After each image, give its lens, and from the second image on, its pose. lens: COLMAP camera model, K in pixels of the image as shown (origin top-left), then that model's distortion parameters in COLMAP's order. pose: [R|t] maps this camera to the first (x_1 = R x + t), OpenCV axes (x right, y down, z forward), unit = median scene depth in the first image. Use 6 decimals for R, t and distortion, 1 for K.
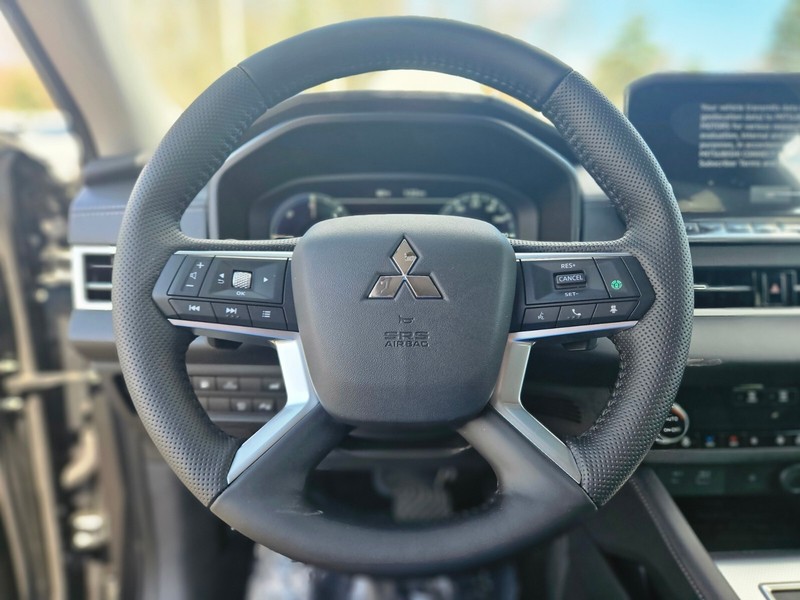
lens RADIAL K [[541.7, 0, 389.8], [0, 541.7, 310.6], [0, 0, 1]] dist [0.078335, -0.067009]
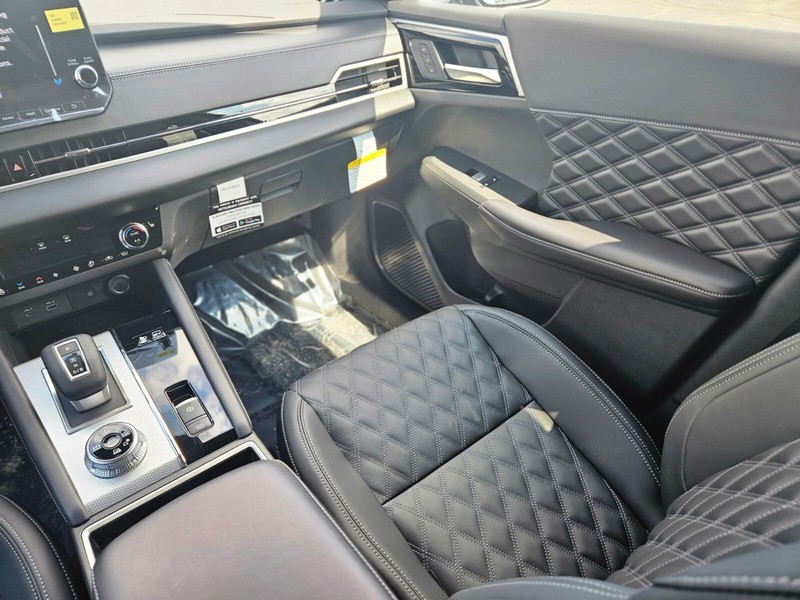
lens RADIAL K [[541.7, 0, 389.8], [0, 541.7, 310.6], [0, 0, 1]] dist [0.078335, -0.067009]
pose [[0.837418, -0.345884, 0.423197, 1.121160], [0.176786, 0.904077, 0.389090, -0.130469], [-0.517183, -0.251015, 0.818238, -0.972793]]
